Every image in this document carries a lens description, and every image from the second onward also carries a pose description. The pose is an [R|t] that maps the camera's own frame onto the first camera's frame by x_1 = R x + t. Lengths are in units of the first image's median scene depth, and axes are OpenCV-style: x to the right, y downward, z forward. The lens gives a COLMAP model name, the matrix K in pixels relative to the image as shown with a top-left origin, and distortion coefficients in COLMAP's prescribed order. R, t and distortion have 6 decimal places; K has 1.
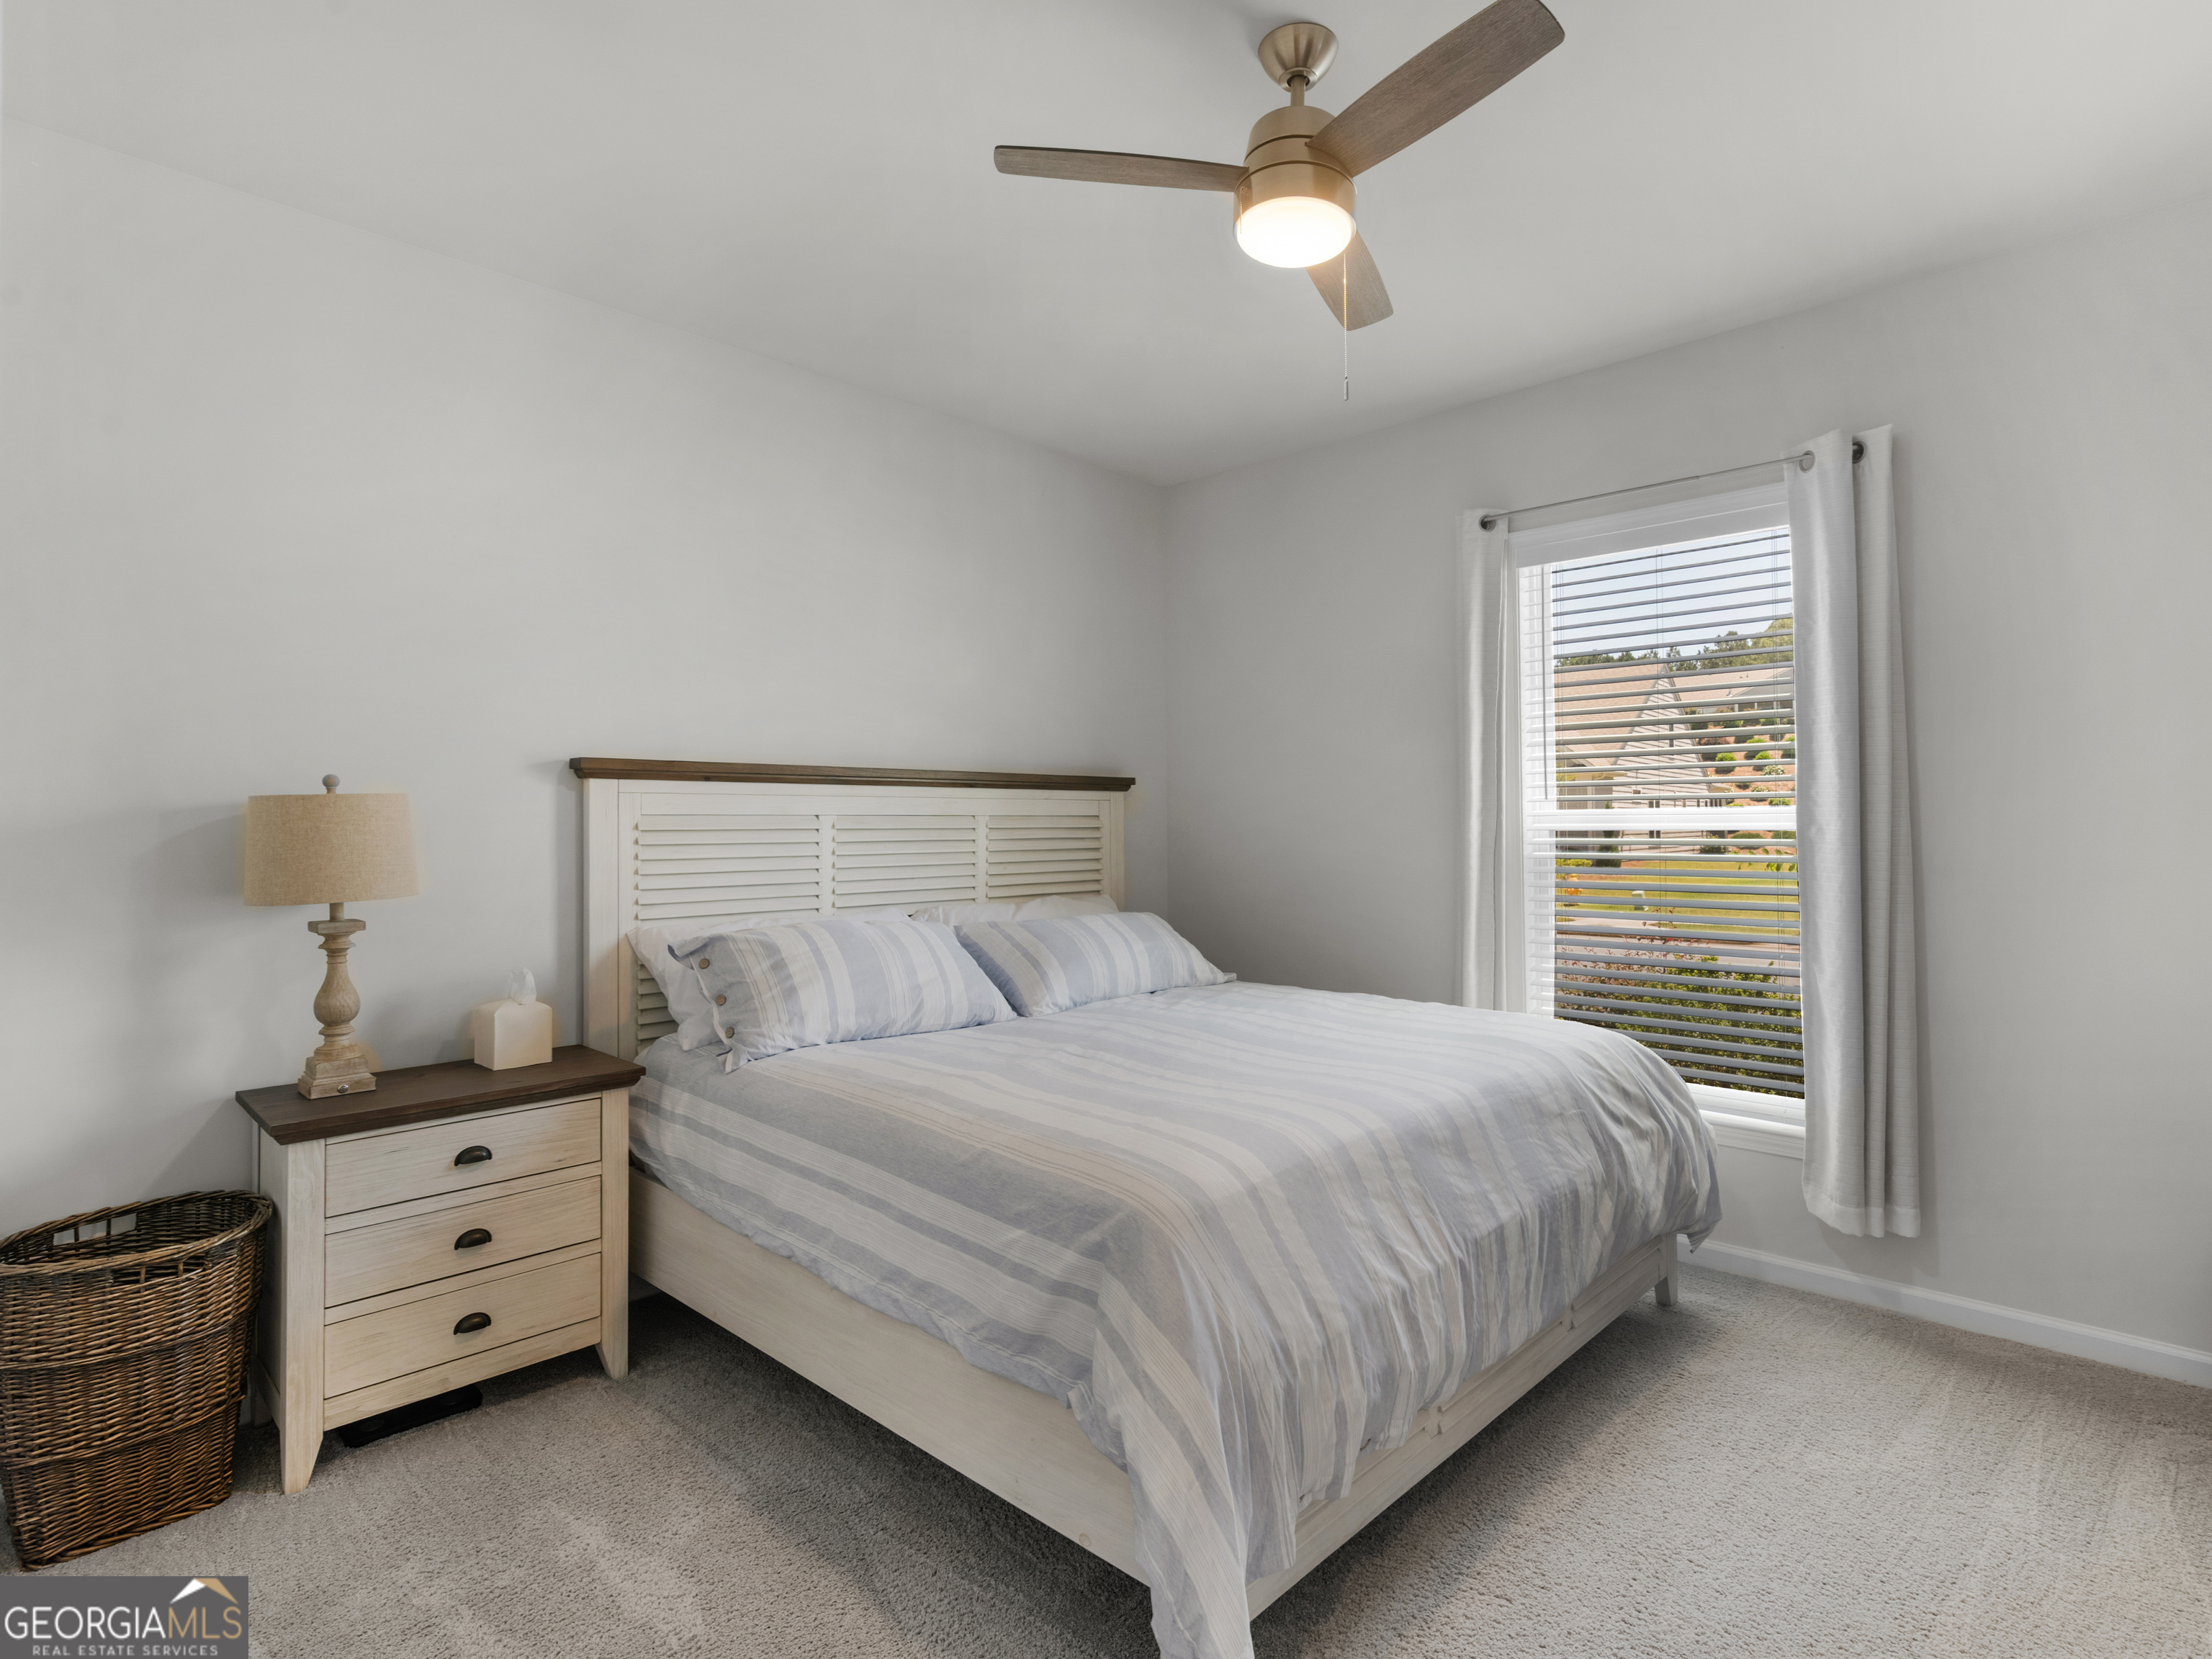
lens RADIAL K [[1122.5, 0, 1099.6], [0, 1122.5, 818.1], [0, 0, 1]] dist [0.001190, 0.000782]
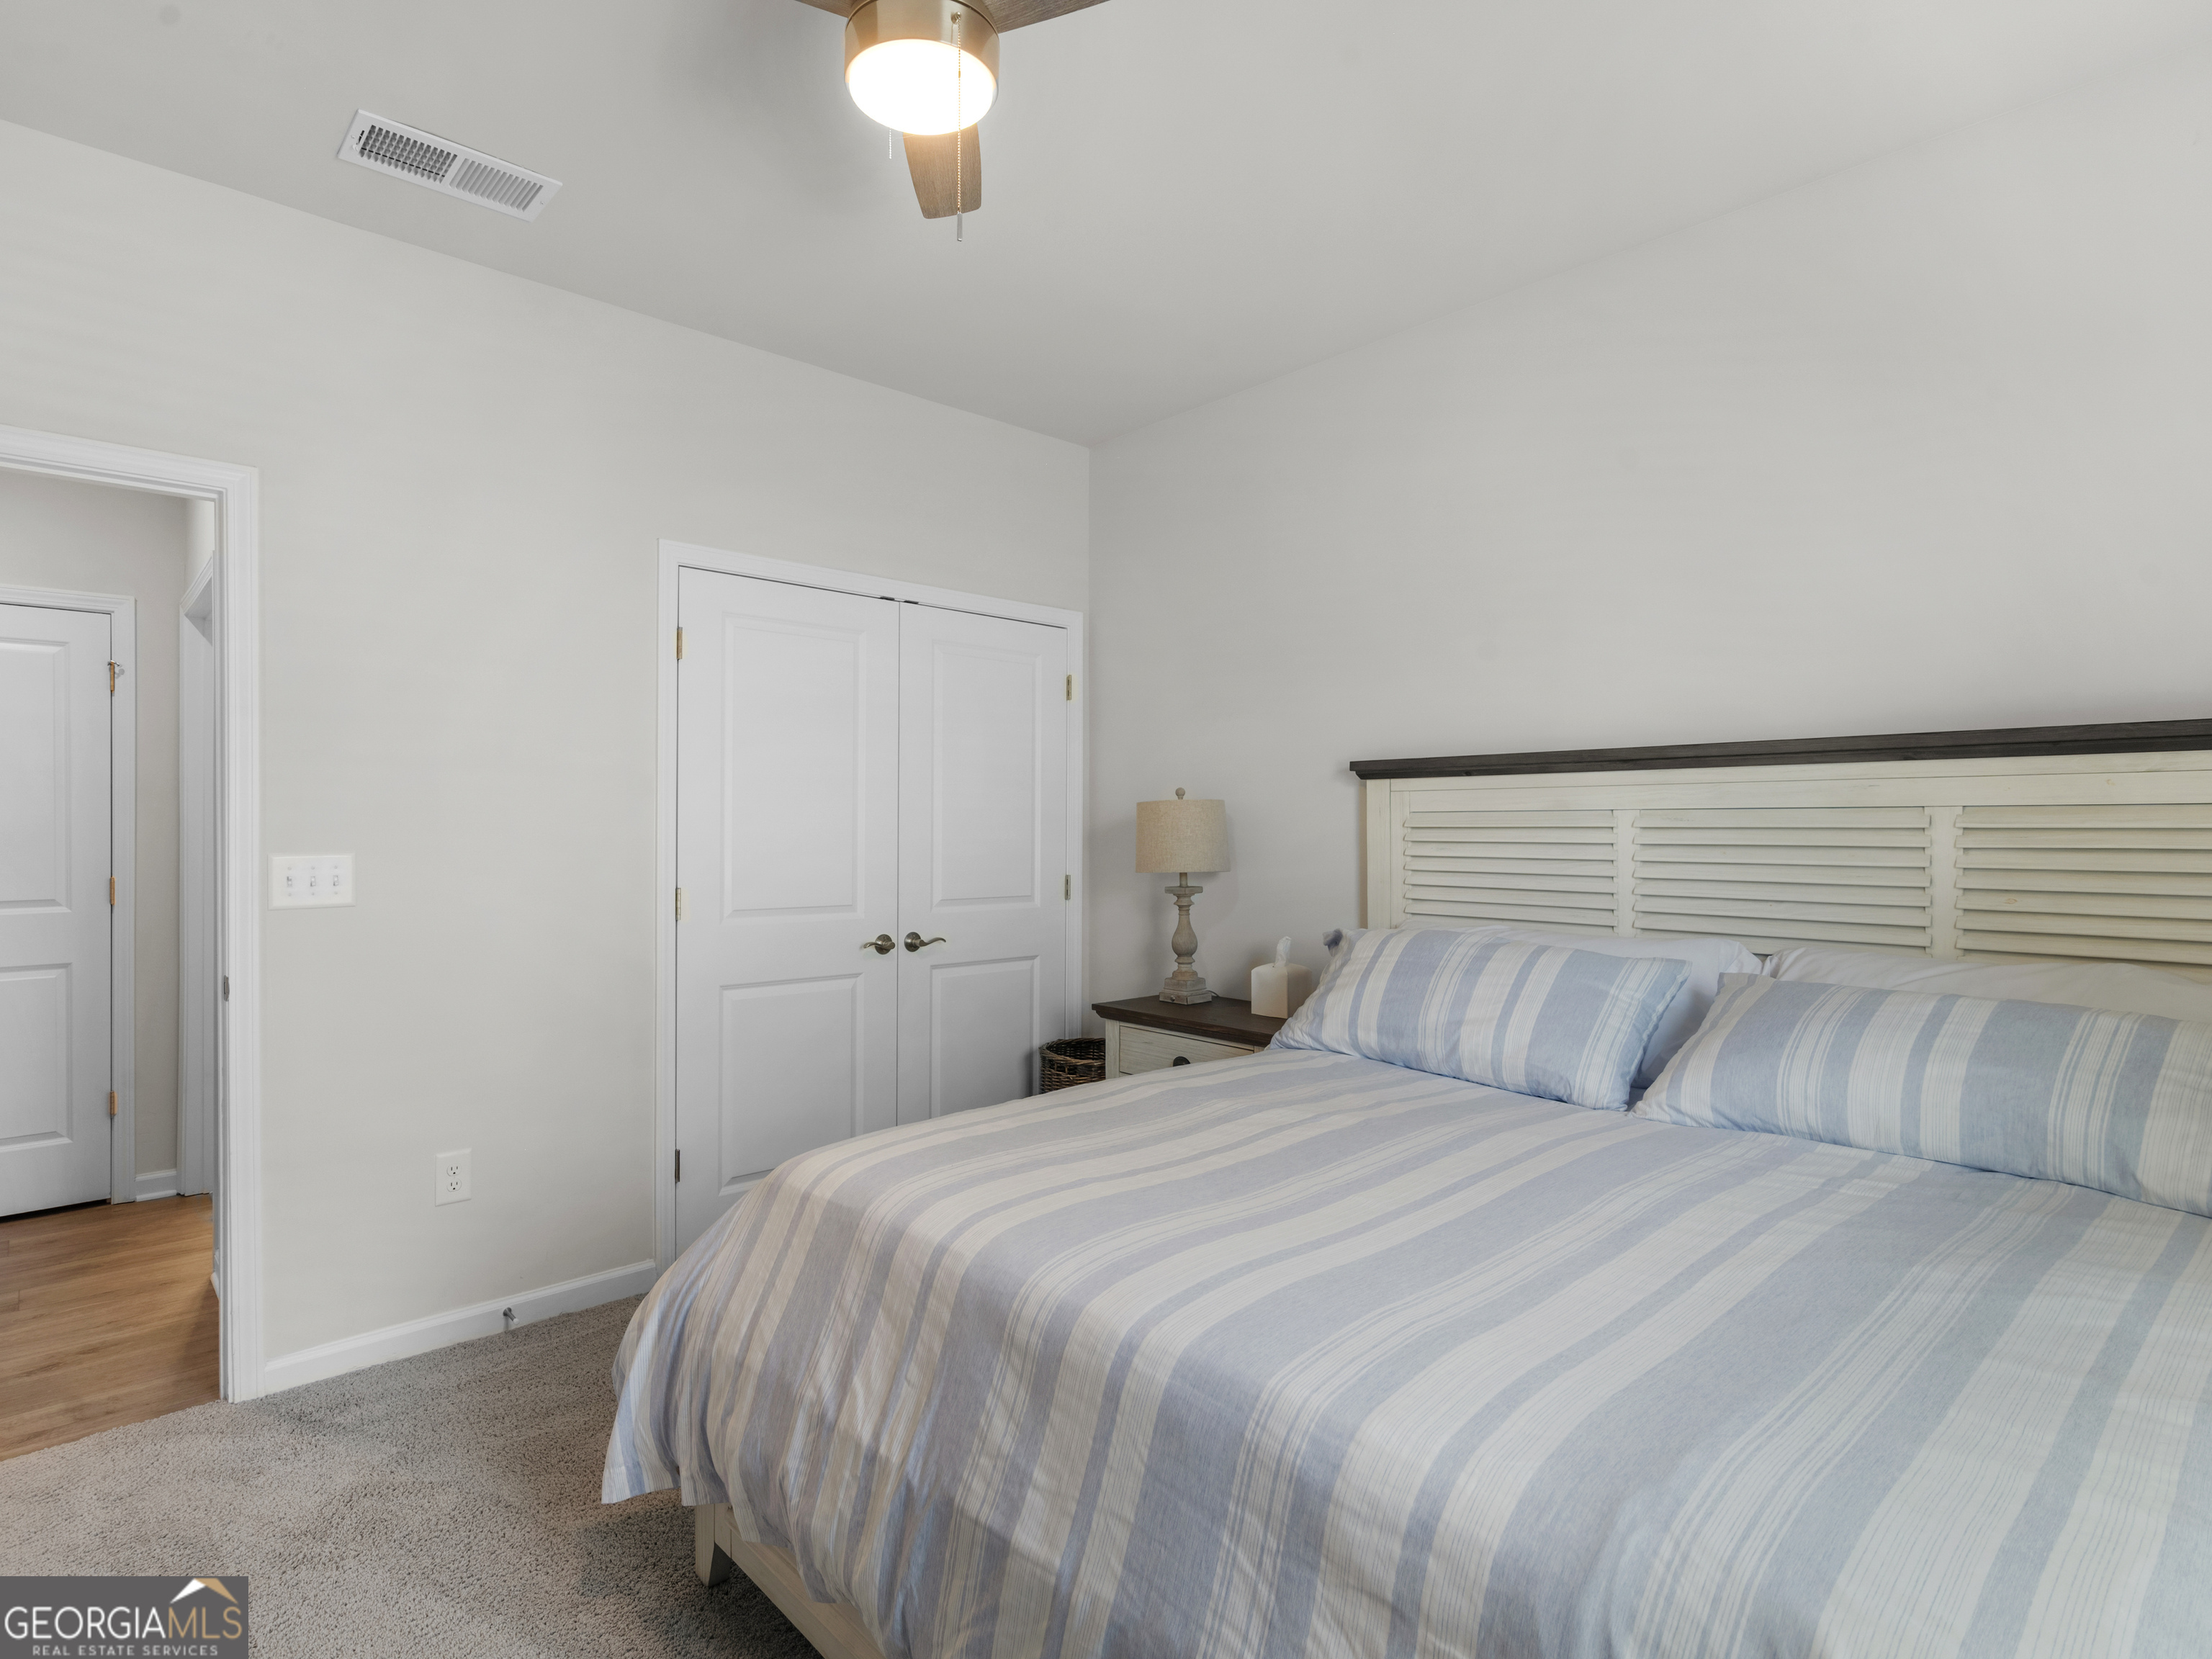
lens RADIAL K [[1122.5, 0, 1095.6], [0, 1122.5, 835.3], [0, 0, 1]] dist [0.001190, 0.000782]
pose [[-0.035539, 0.017346, -0.999218, 0.767846], [0.006934, 0.999830, 0.017110, -0.001200], [0.999344, -0.006320, -0.035653, 0.895949]]
